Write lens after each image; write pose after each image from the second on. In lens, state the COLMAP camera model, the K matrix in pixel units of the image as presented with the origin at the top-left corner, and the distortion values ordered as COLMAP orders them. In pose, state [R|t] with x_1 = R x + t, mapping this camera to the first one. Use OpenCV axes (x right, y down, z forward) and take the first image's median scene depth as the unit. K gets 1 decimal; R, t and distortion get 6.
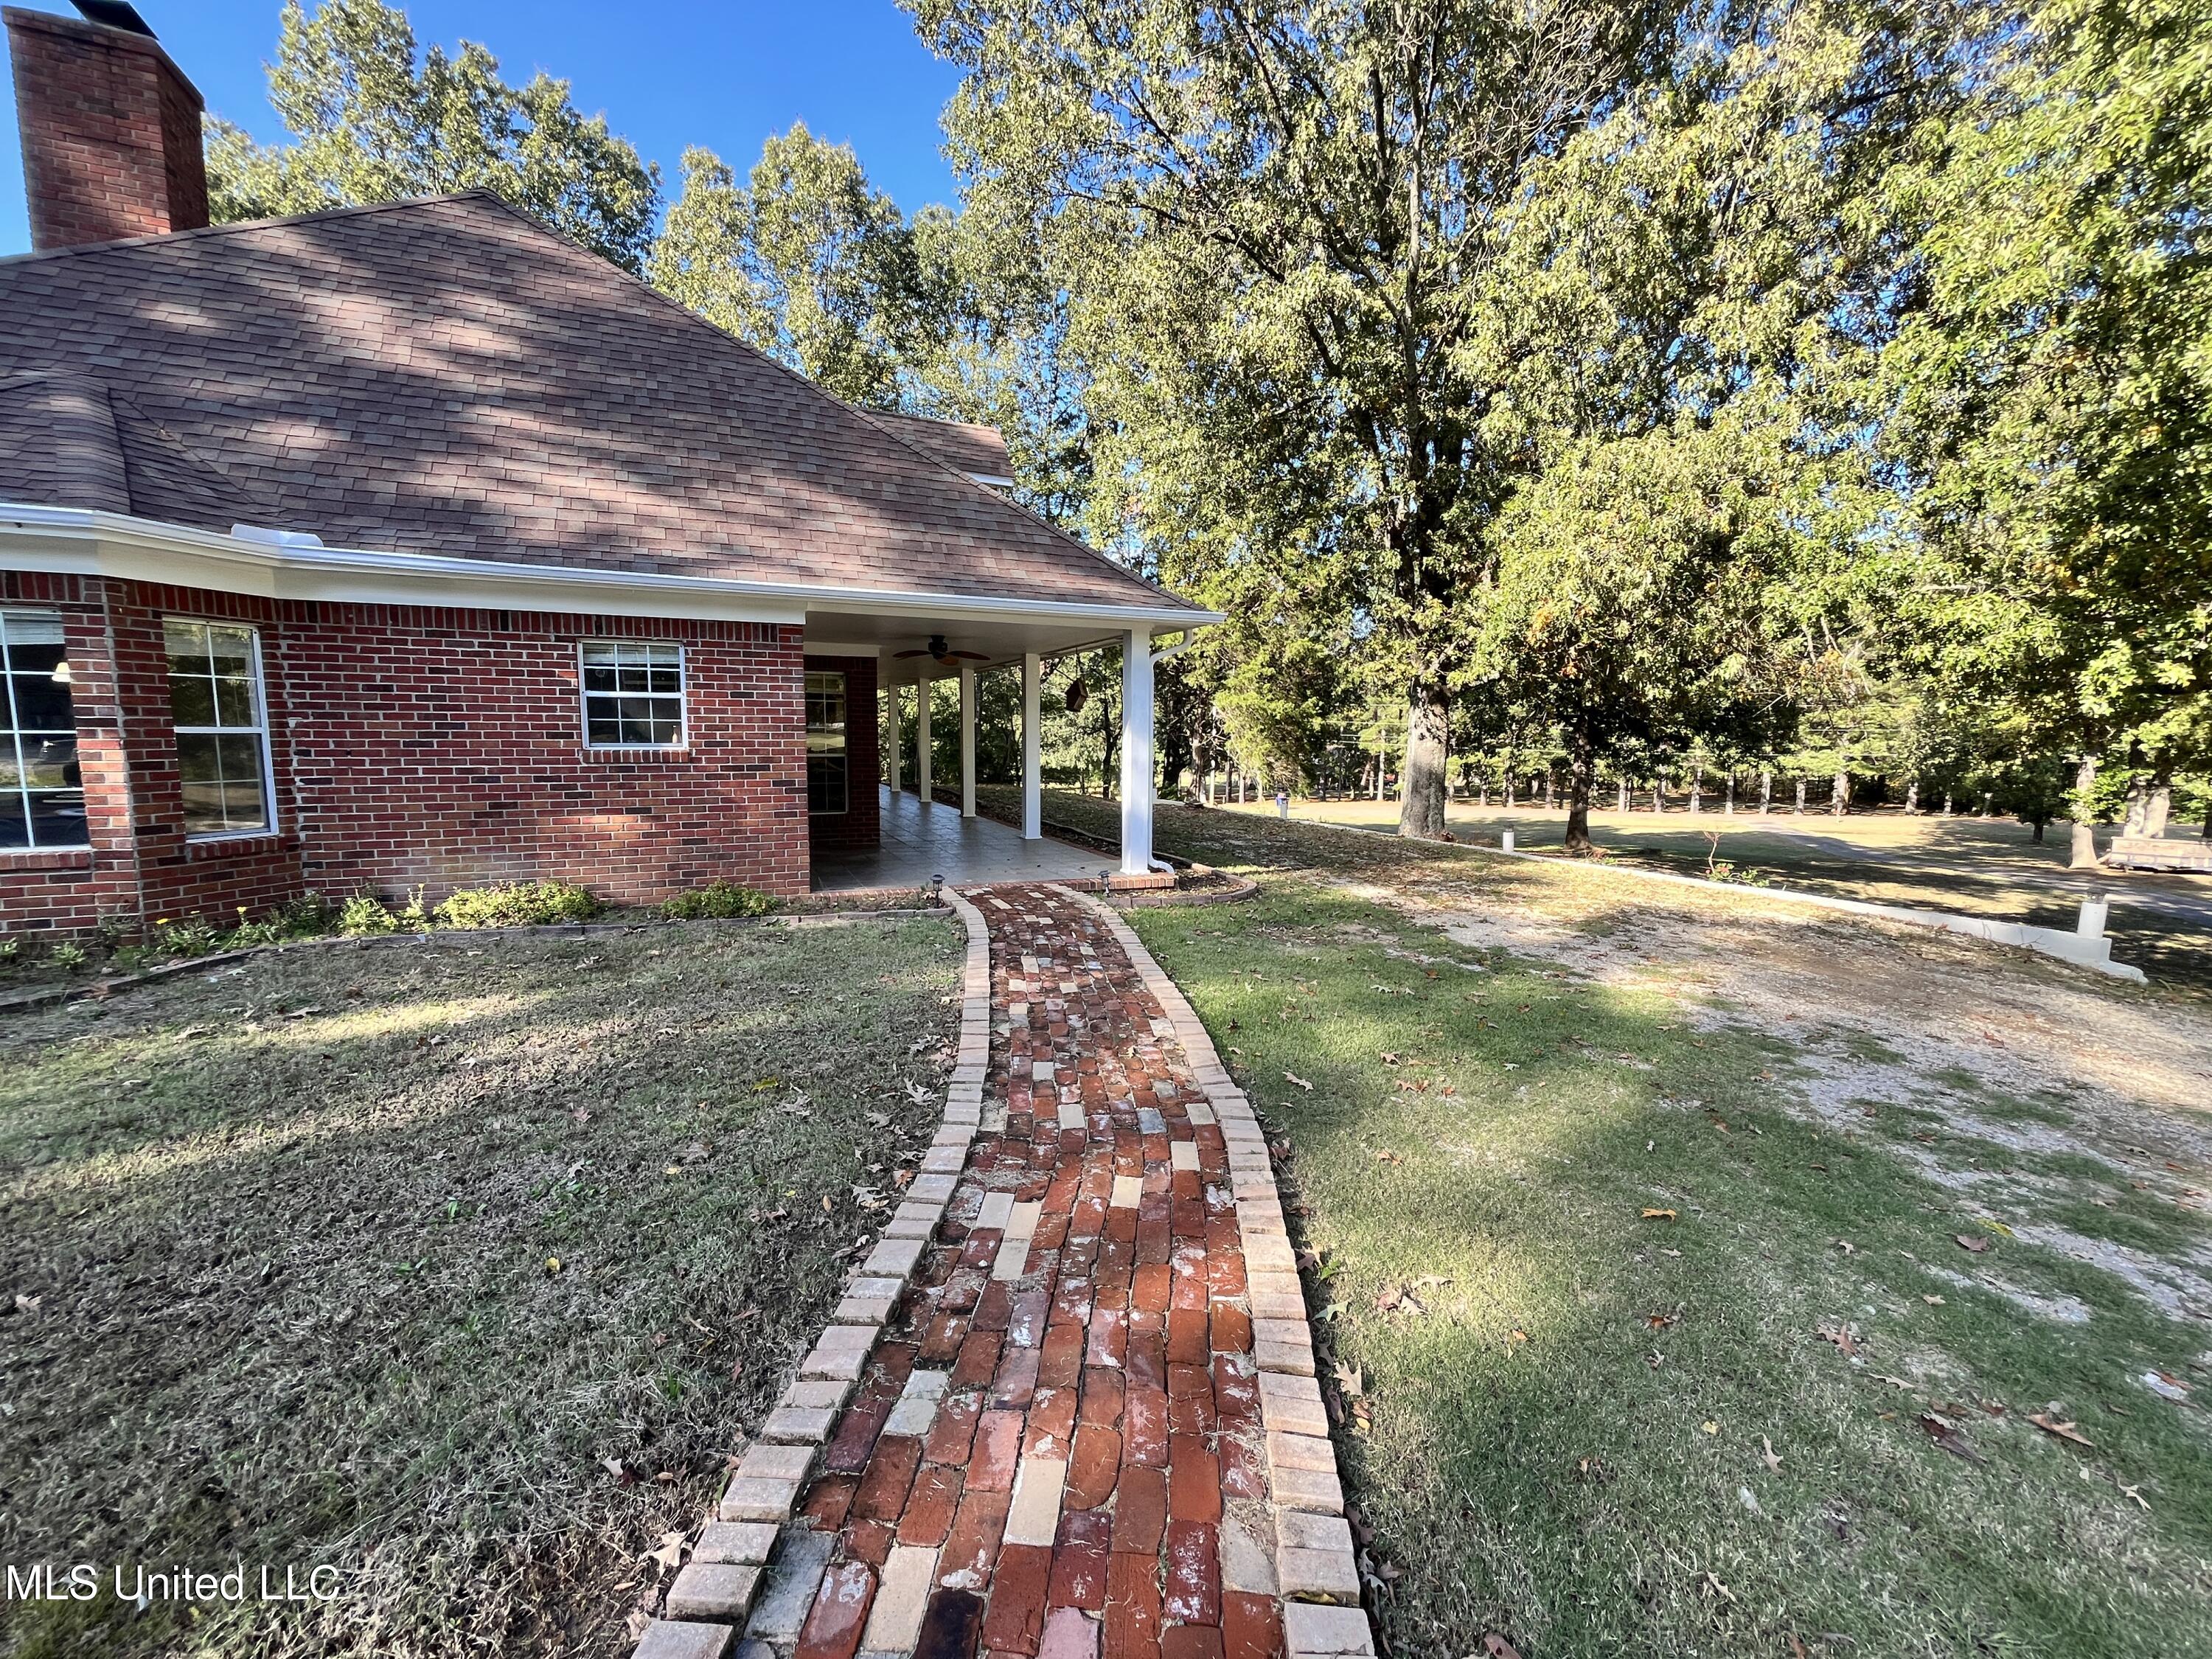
lens RADIAL K [[887.7, 0, 1106.6], [0, 887.7, 831.3], [0, 0, 1]] dist [-0.002029, -0.000533]
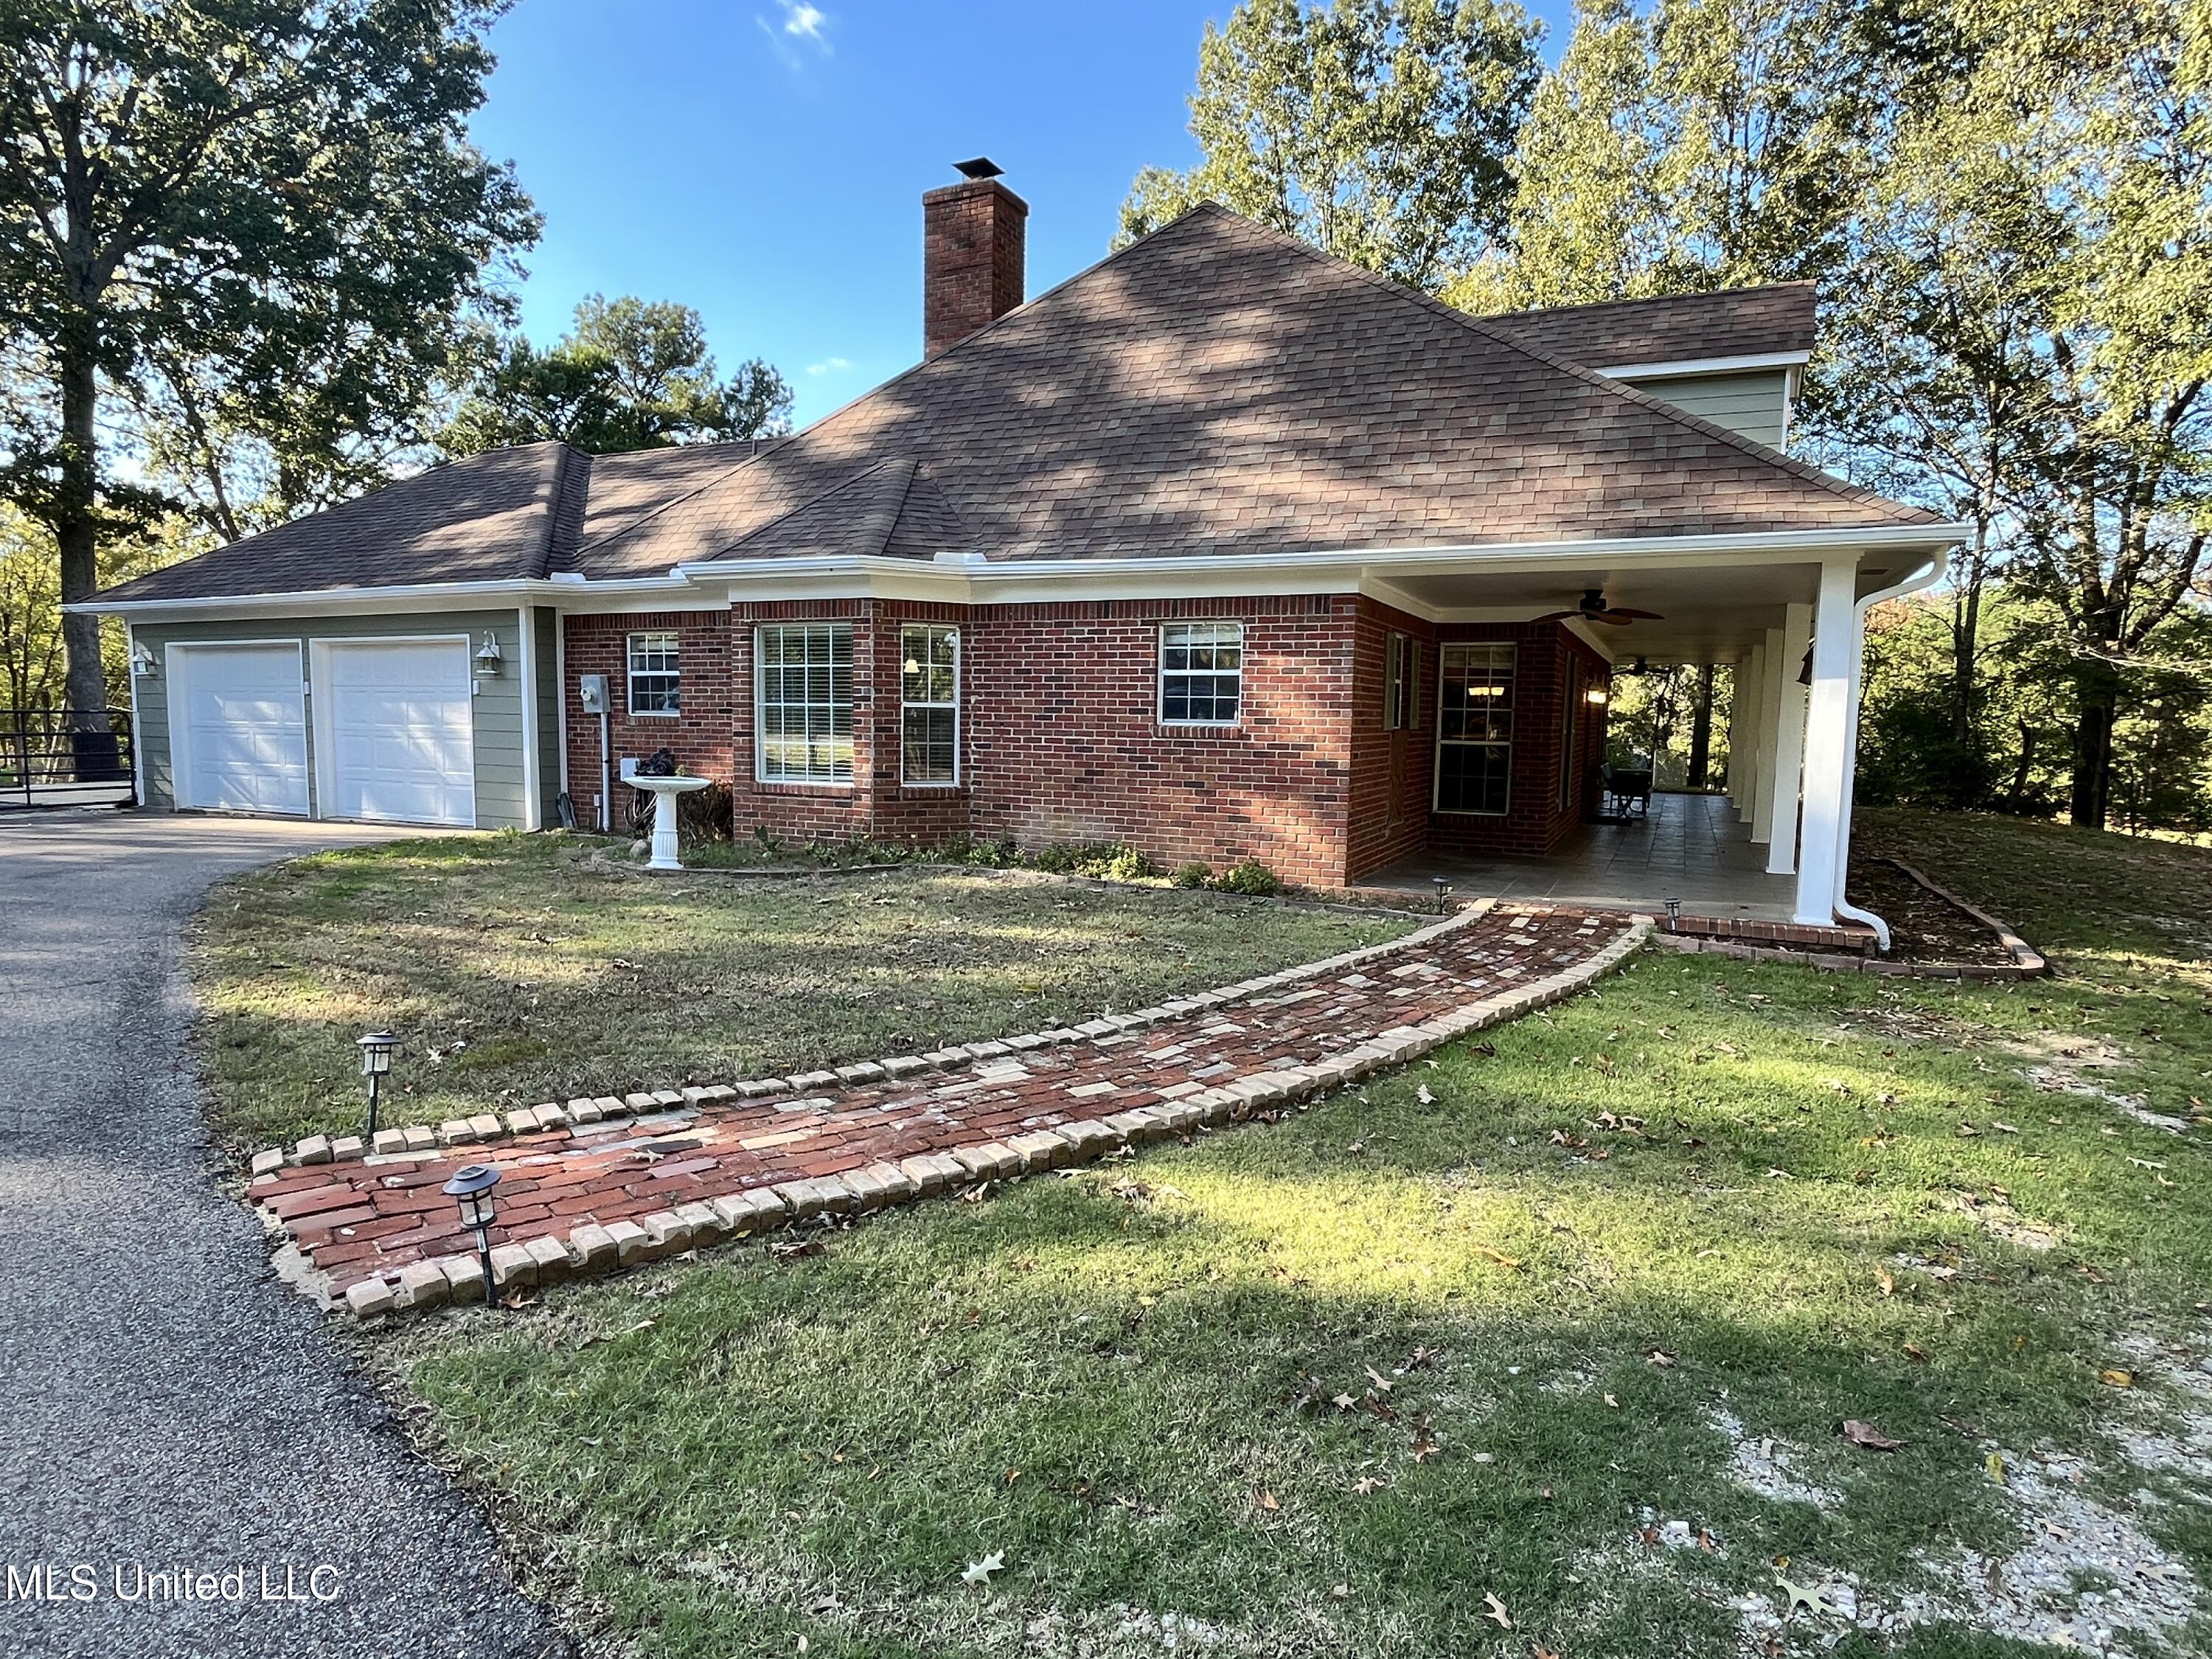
lens RADIAL K [[1225.0, 0, 1105.3], [0, 1225.0, 830.9], [0, 0, 1]] dist [0.006112, 0.000560]
pose [[0.661170, 0.072854, -0.746690, 0.499778], [-0.094195, 0.995459, 0.013720, 0.021928], [0.744299, 0.061263, 0.665030, -0.023842]]
